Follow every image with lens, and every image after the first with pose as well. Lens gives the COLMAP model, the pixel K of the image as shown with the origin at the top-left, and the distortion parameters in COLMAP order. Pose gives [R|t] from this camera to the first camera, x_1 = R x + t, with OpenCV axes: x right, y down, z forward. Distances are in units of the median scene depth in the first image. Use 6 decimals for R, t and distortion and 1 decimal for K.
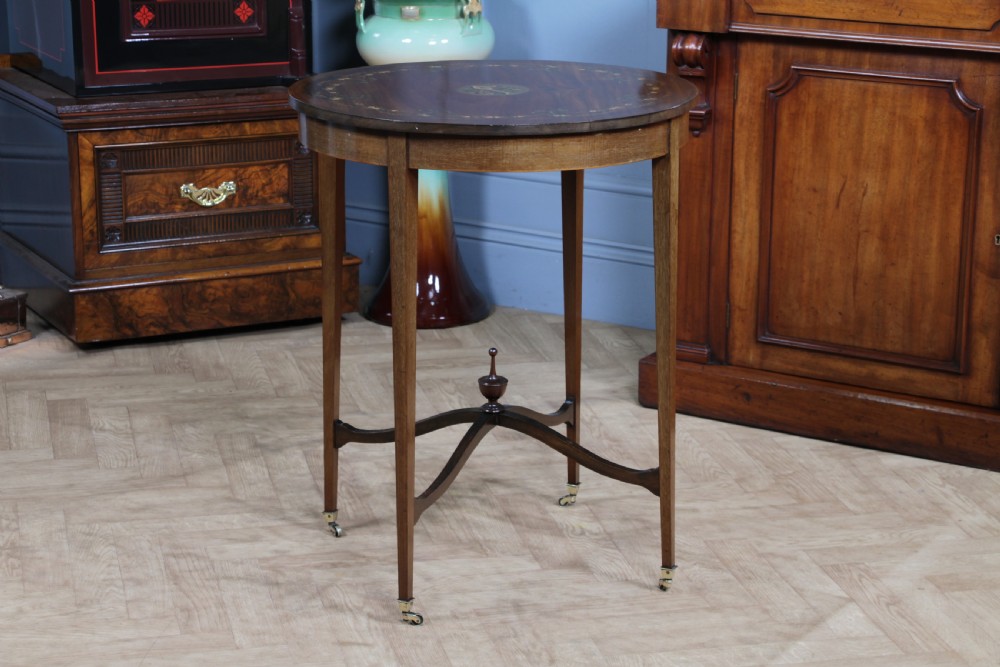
lens RADIAL K [[2752.3, 0, 502.4], [0, 2752.3, 349.5], [0, 0, 1]] dist [0.503594, 1.032309]
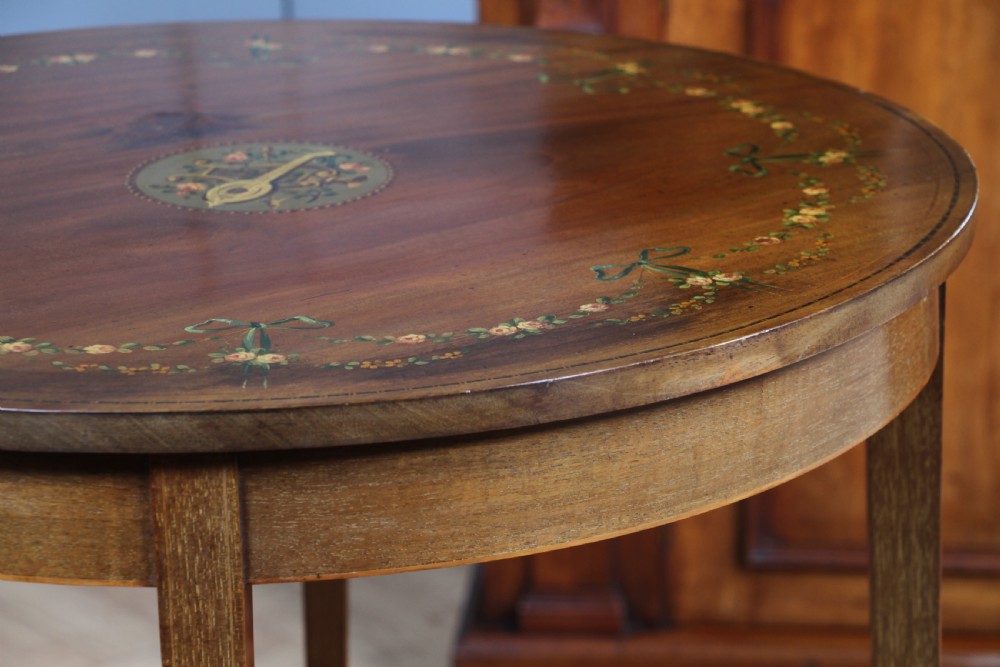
lens RADIAL K [[3360.0, 0, 538.9], [0, 3360.0, 334.0], [0, 0, 1]] dist [0.527659, -1.880873]
pose [[0.882676, -0.154419, 0.443889, -0.146335], [0.133333, 0.987953, 0.078554, -0.075423], [-0.450671, -0.010153, 0.892632, 0.502815]]
